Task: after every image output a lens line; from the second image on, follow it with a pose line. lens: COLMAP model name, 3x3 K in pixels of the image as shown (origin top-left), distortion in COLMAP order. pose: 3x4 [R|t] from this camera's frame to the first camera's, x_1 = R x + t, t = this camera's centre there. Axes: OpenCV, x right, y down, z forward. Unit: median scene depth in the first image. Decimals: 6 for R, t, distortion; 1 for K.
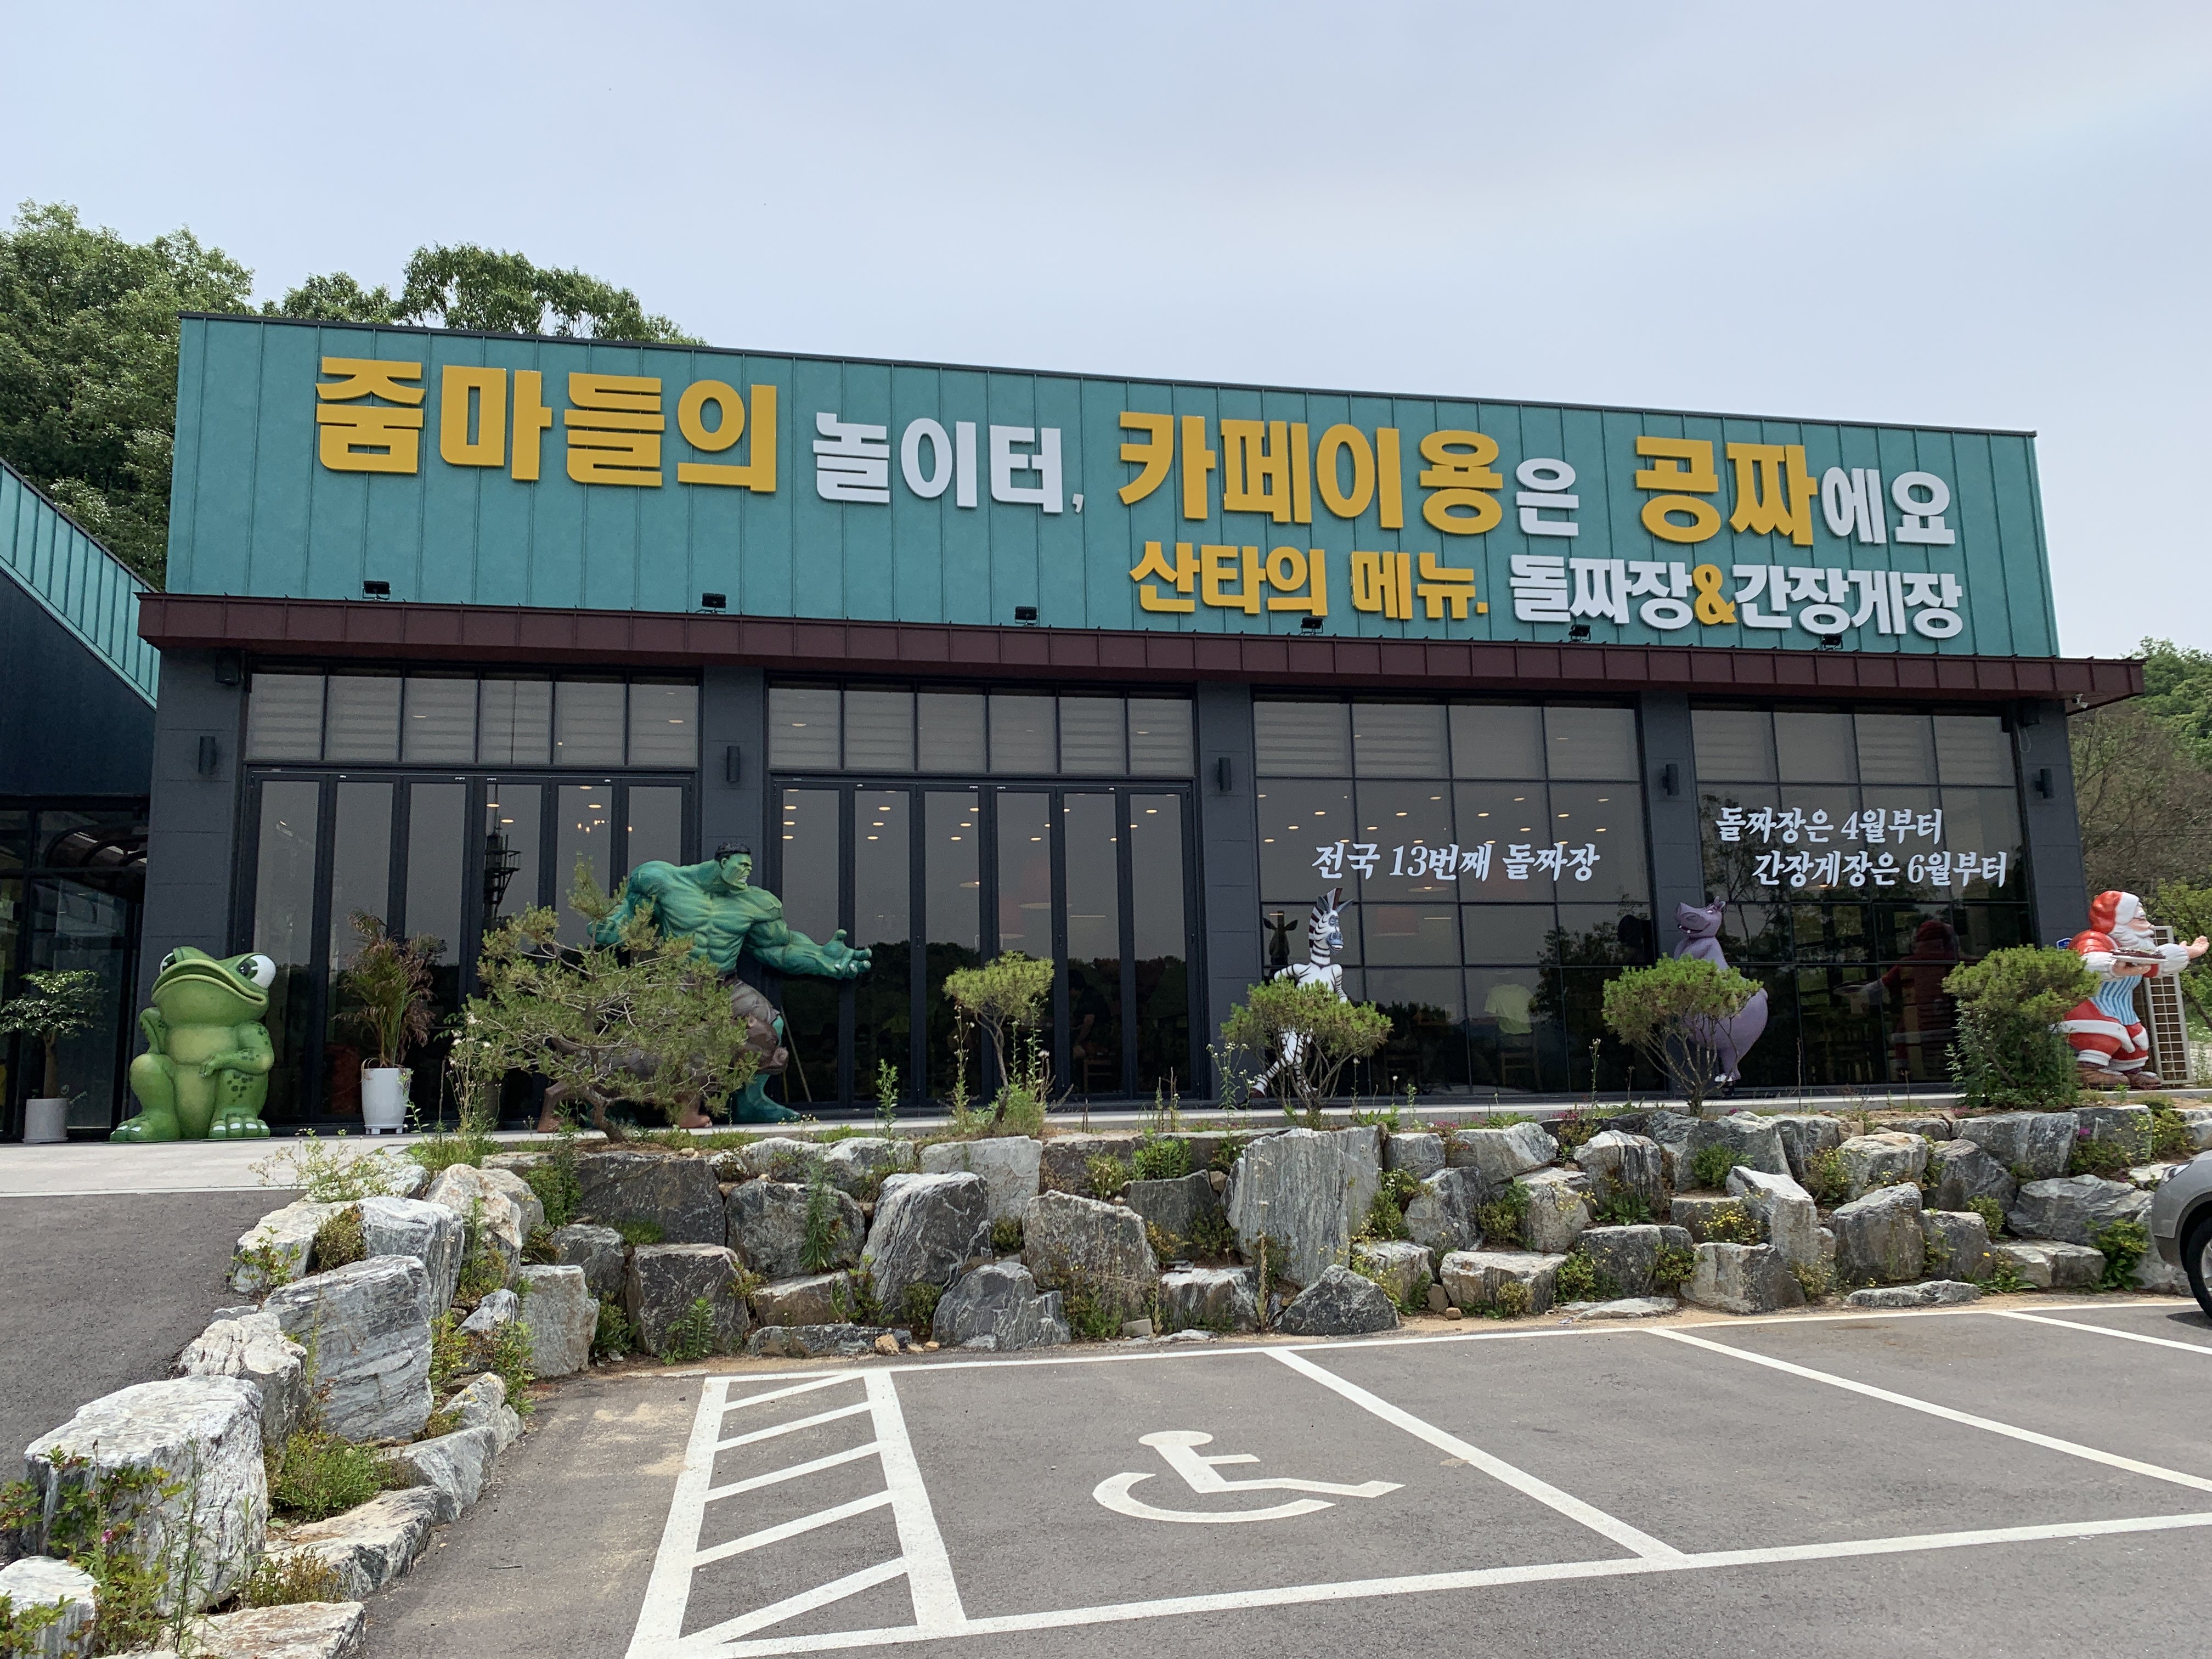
lens RADIAL K [[1675.0, 0, 1106.0], [0, 1675.0, 829.5], [0, 0, 1]] dist [0.016181, -0.013347]
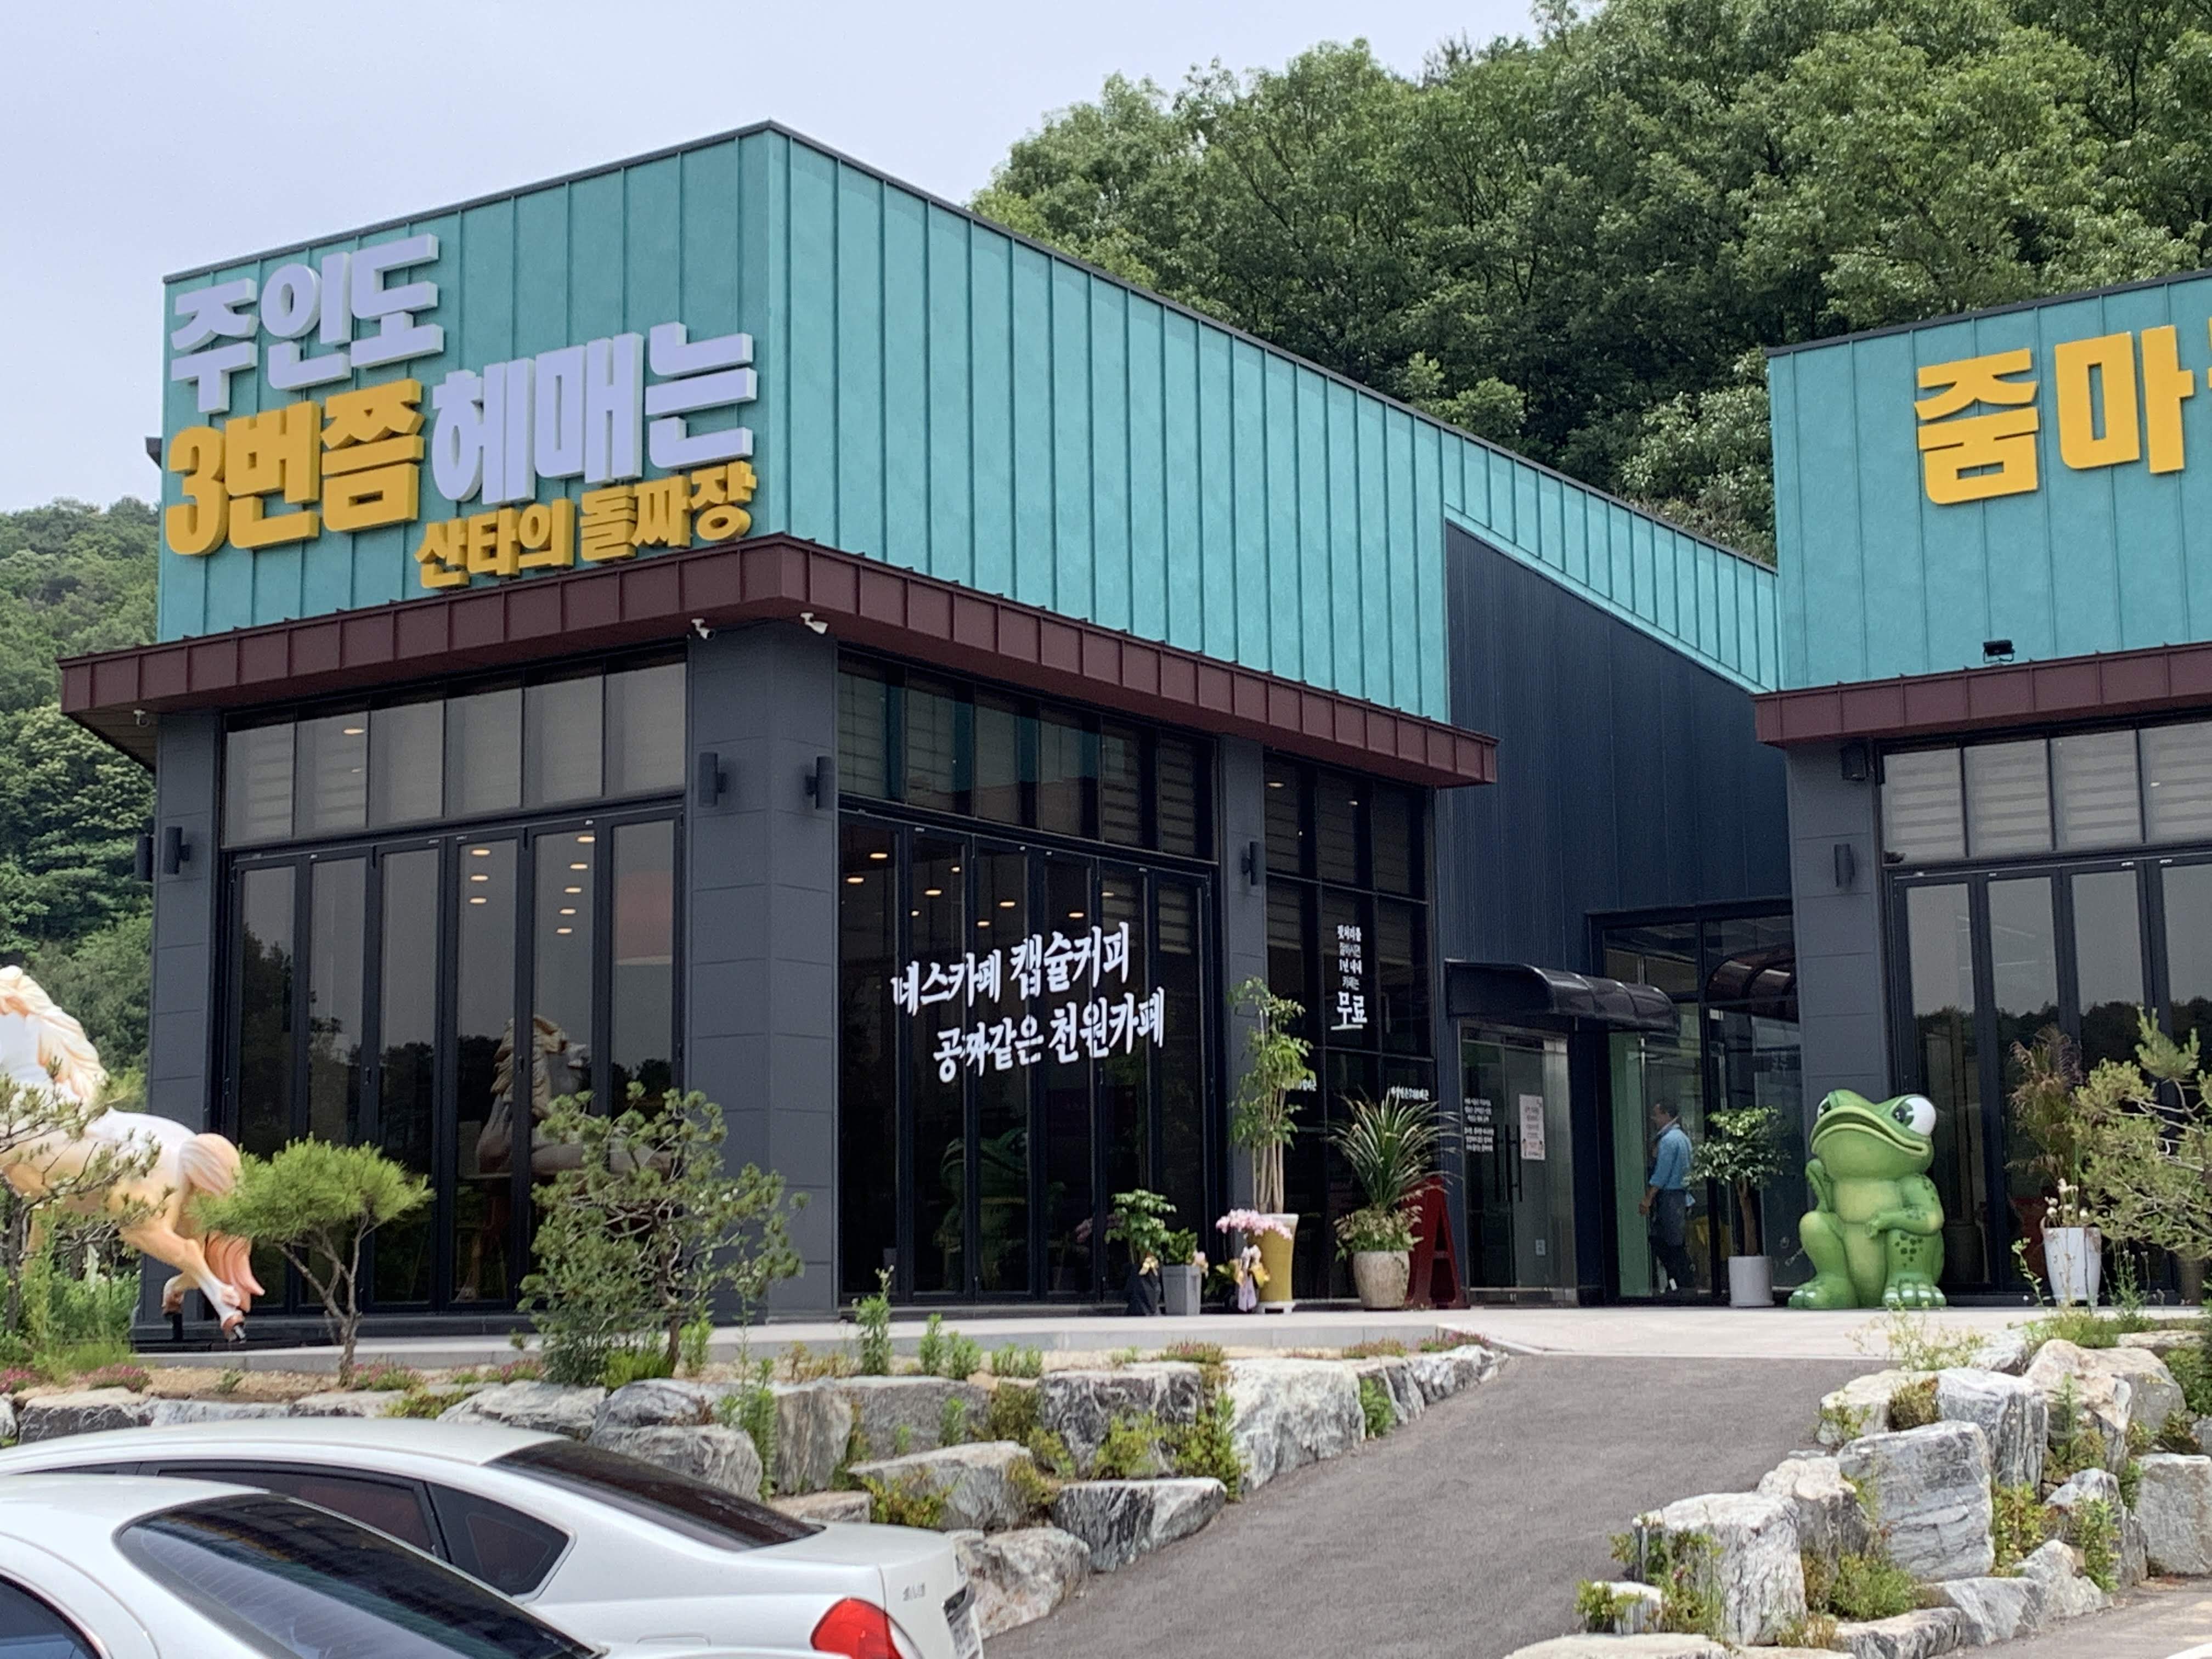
lens RADIAL K [[3224.5, 0, 1106.0], [0, 3224.5, 829.5], [0, 0, 1]] dist [0.032167, -0.065709]
pose [[0.702354, -0.085706, -0.706649, 0.395304], [0.109703, 0.993898, -0.011509, -0.089954], [0.703324, -0.069438, 0.707470, -0.466548]]
